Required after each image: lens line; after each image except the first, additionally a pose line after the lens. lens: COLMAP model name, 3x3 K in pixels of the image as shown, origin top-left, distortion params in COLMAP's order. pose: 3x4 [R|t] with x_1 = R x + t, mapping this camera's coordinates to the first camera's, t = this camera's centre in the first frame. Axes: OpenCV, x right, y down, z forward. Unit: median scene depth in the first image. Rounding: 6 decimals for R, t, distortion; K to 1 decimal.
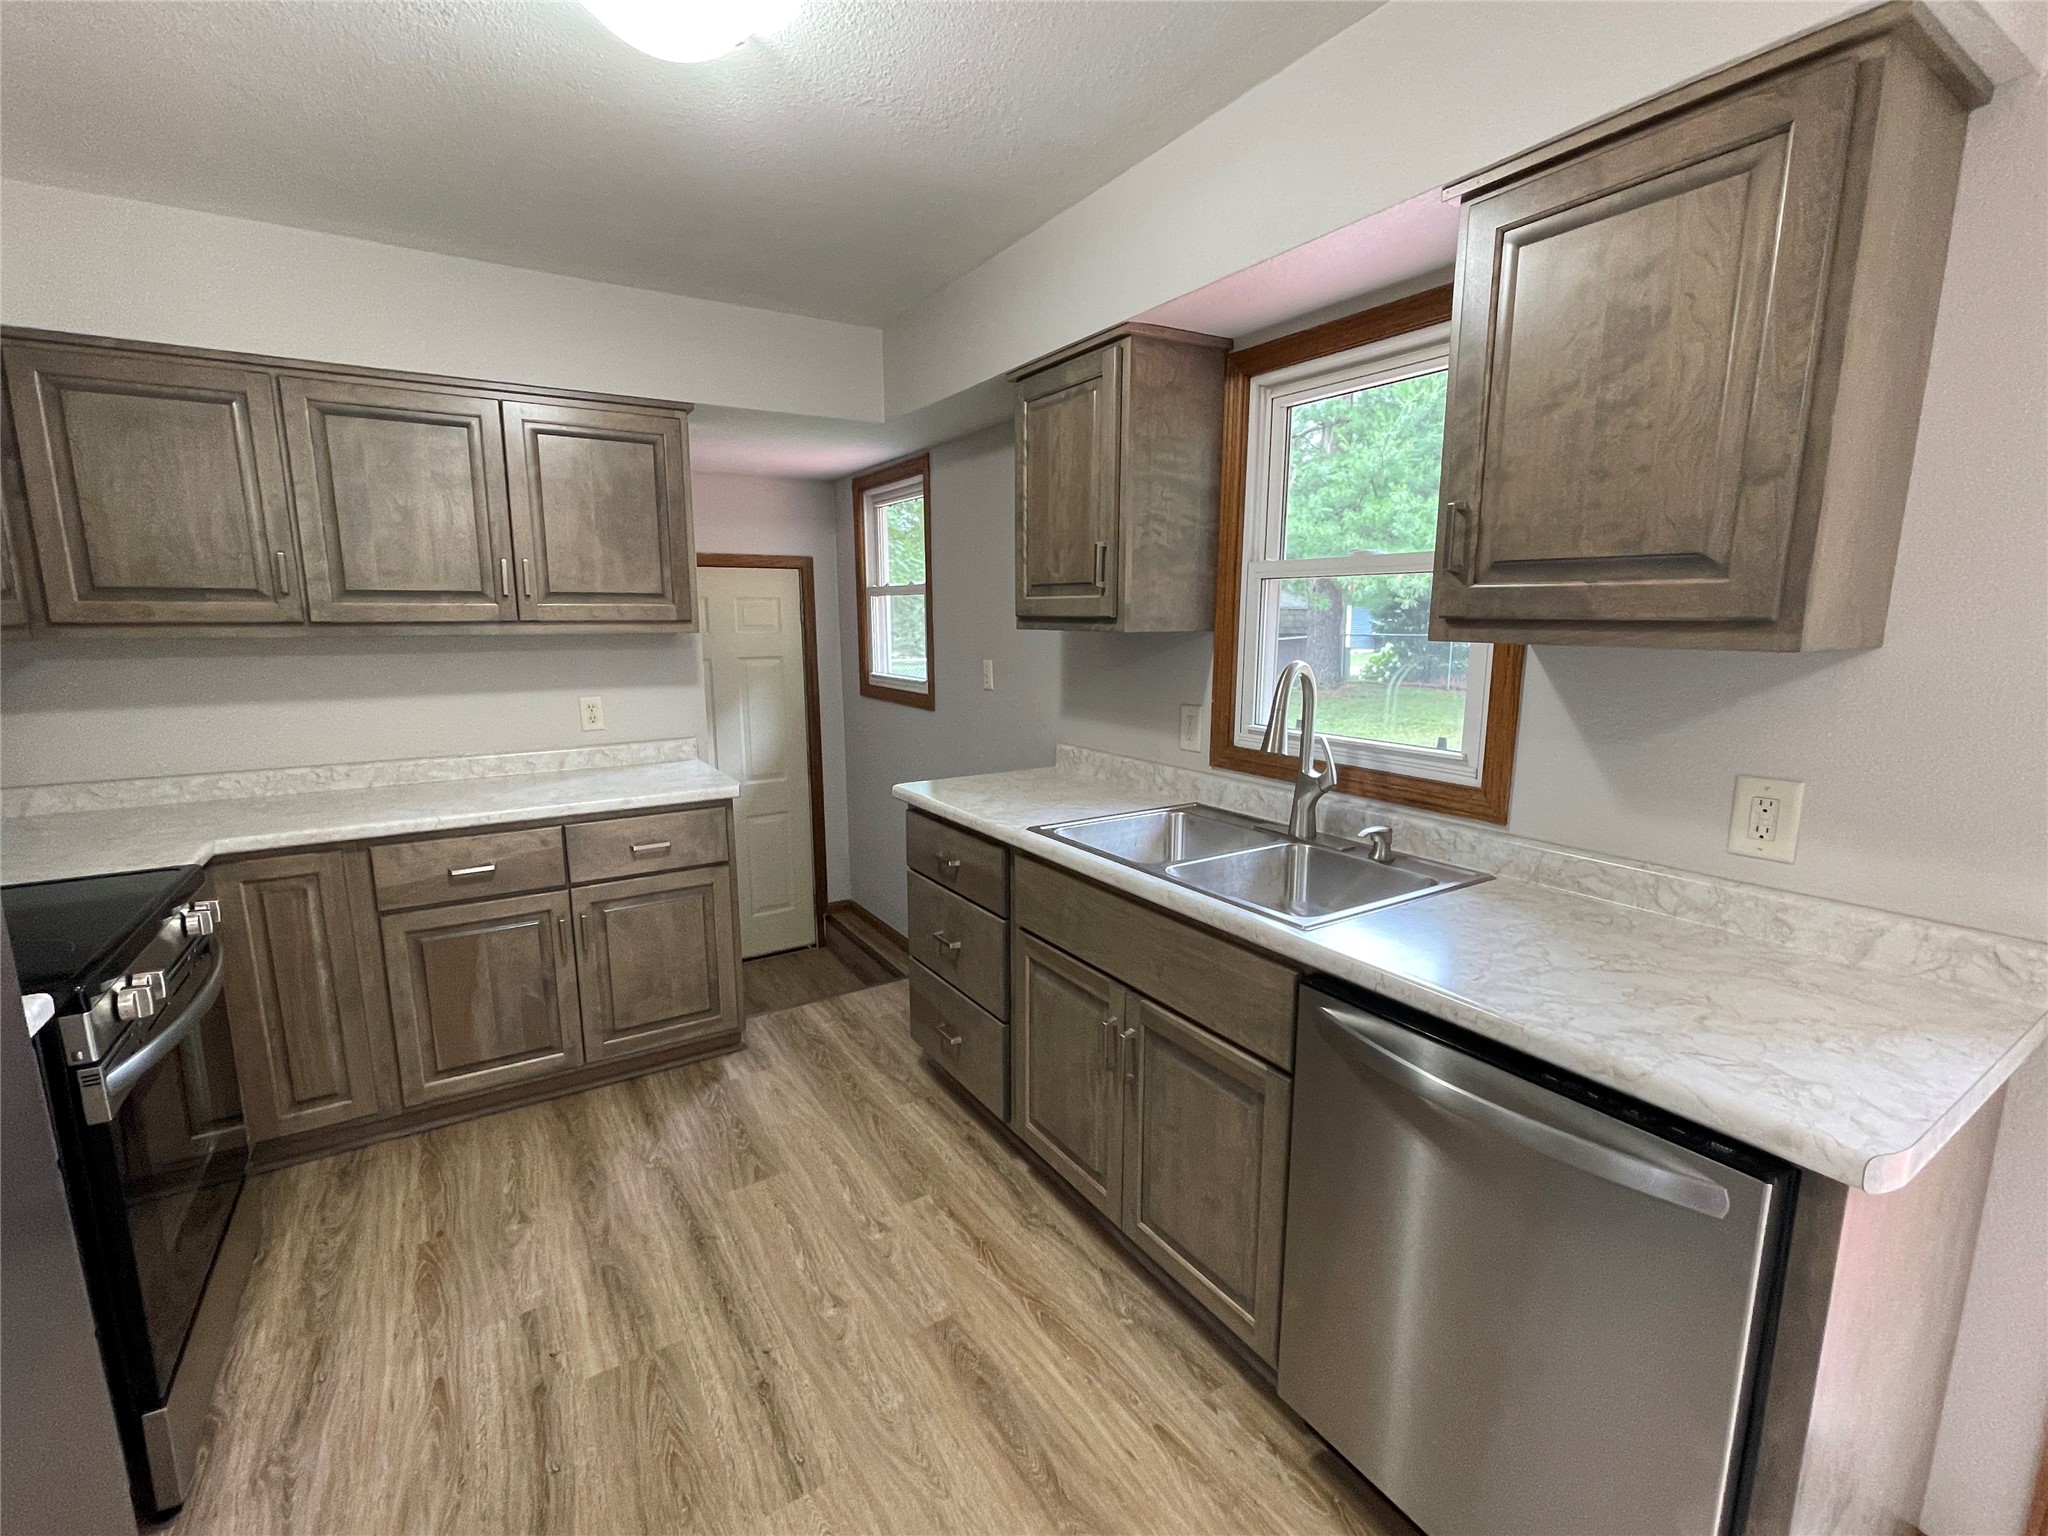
lens RADIAL K [[895.8, 0, 1021.5], [0, 895.8, 766.7], [0, 0, 1]] dist [0.004840, 0.000904]
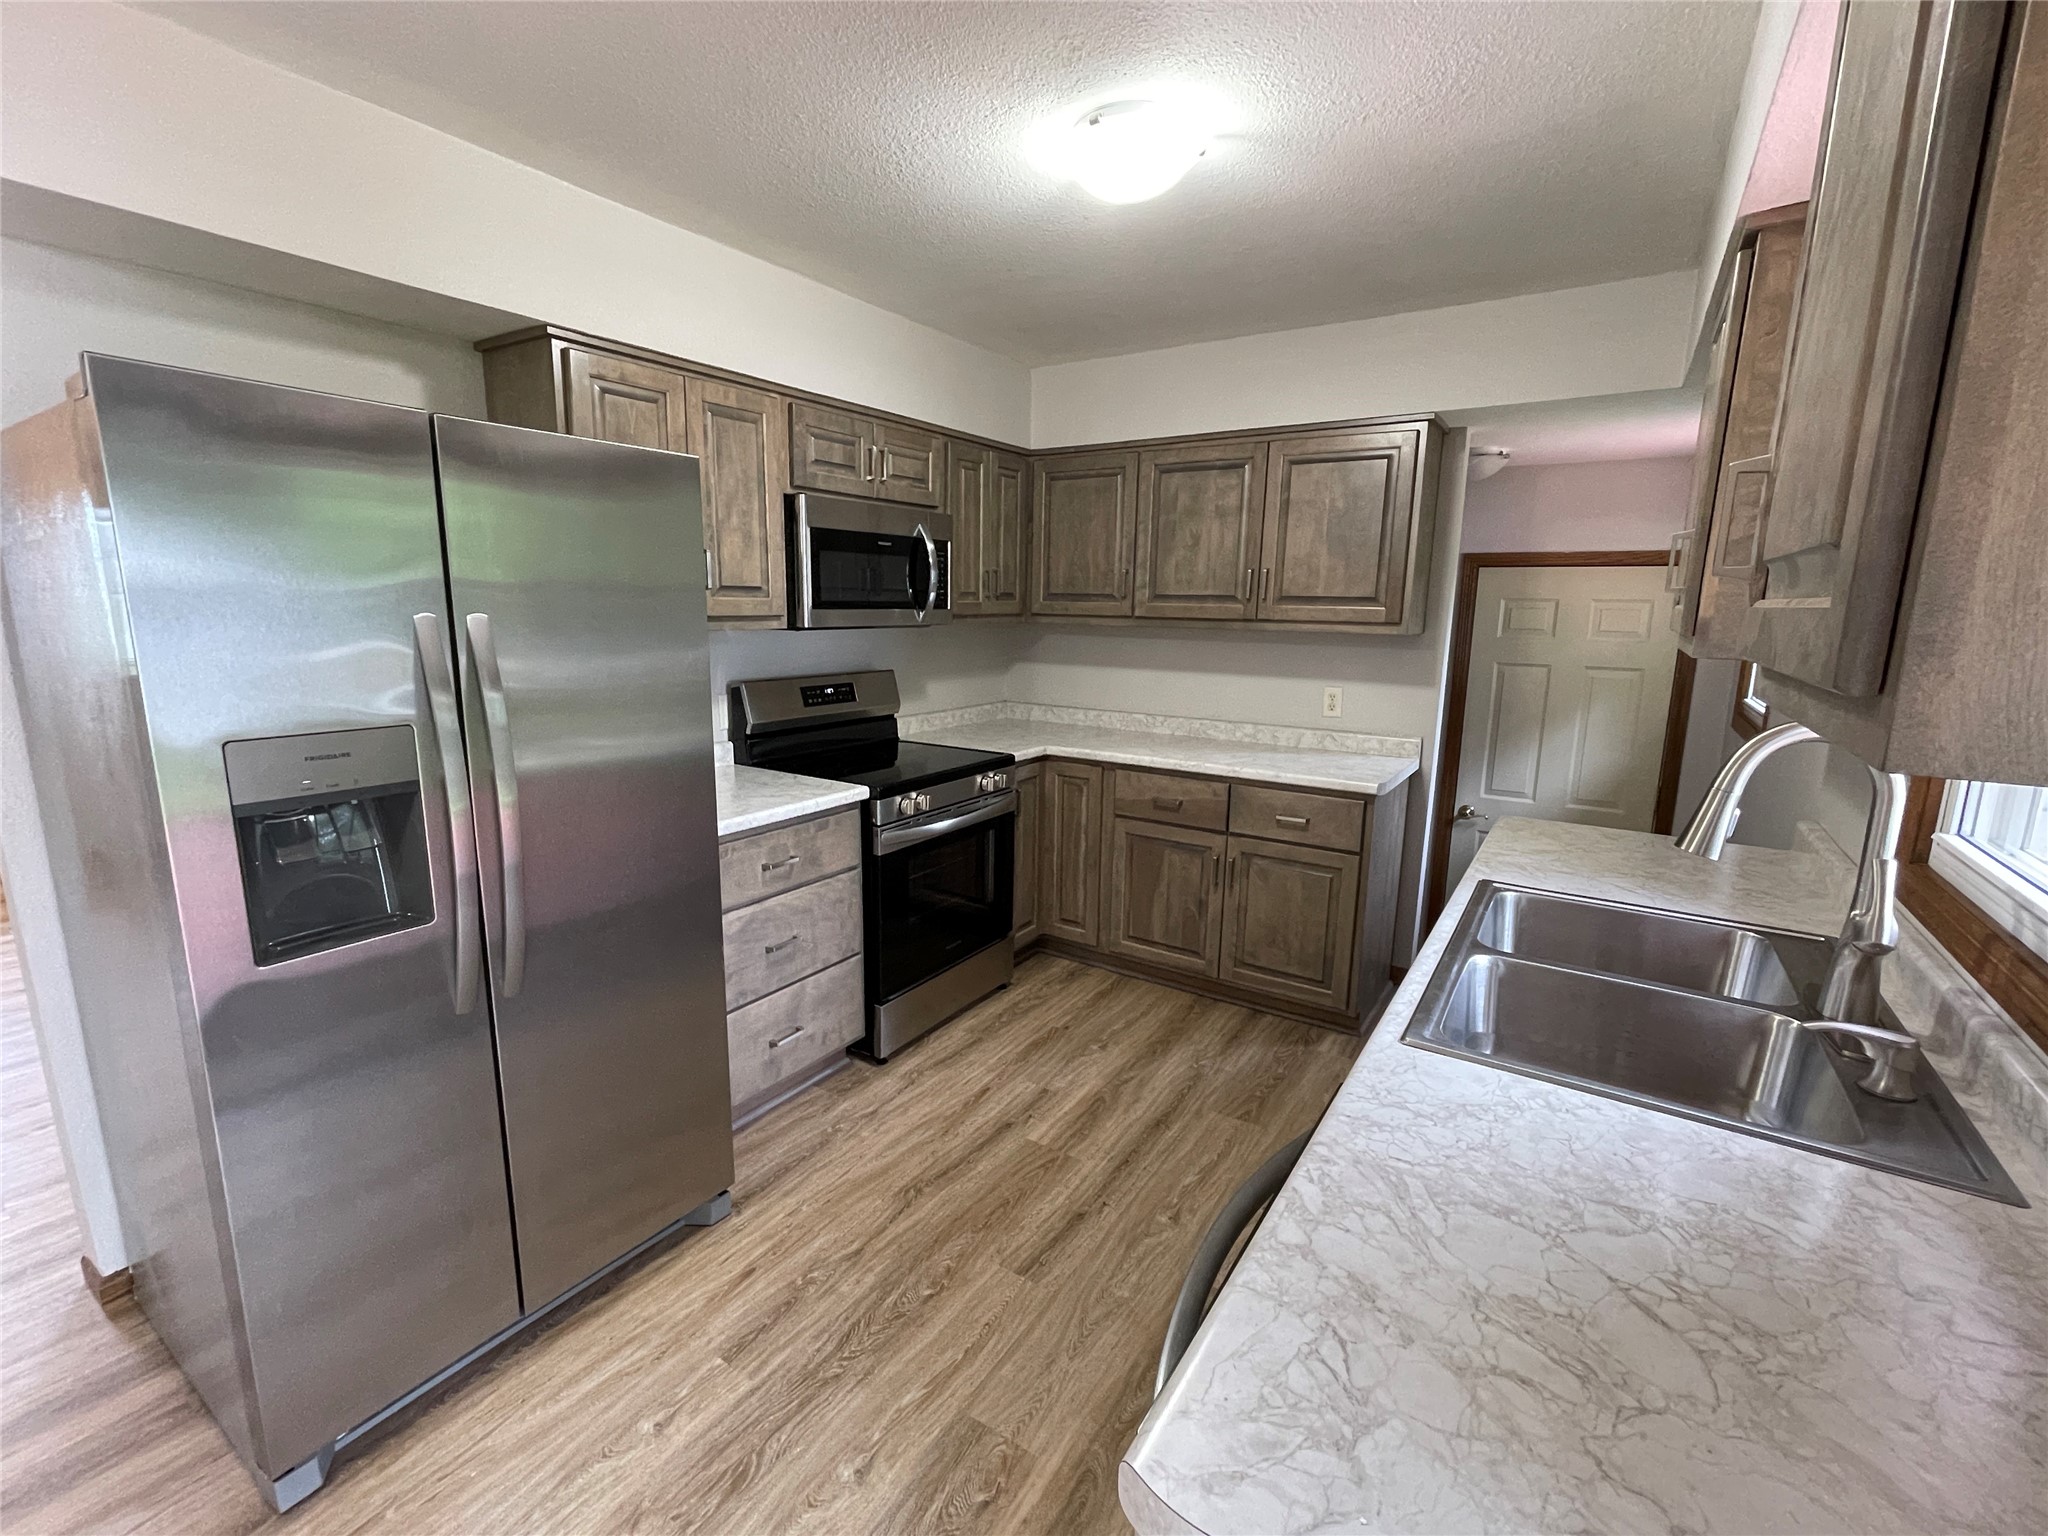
lens RADIAL K [[895.8, 0, 1020.3], [0, 895.8, 769.3], [0, 0, 1]] dist [0.004840, 0.000904]
pose [[0.418825, 0.176693, -0.890711, 0.506563], [-0.171628, 0.978610, 0.113428, -0.049054], [0.891701, 0.105365, 0.440191, 0.207281]]
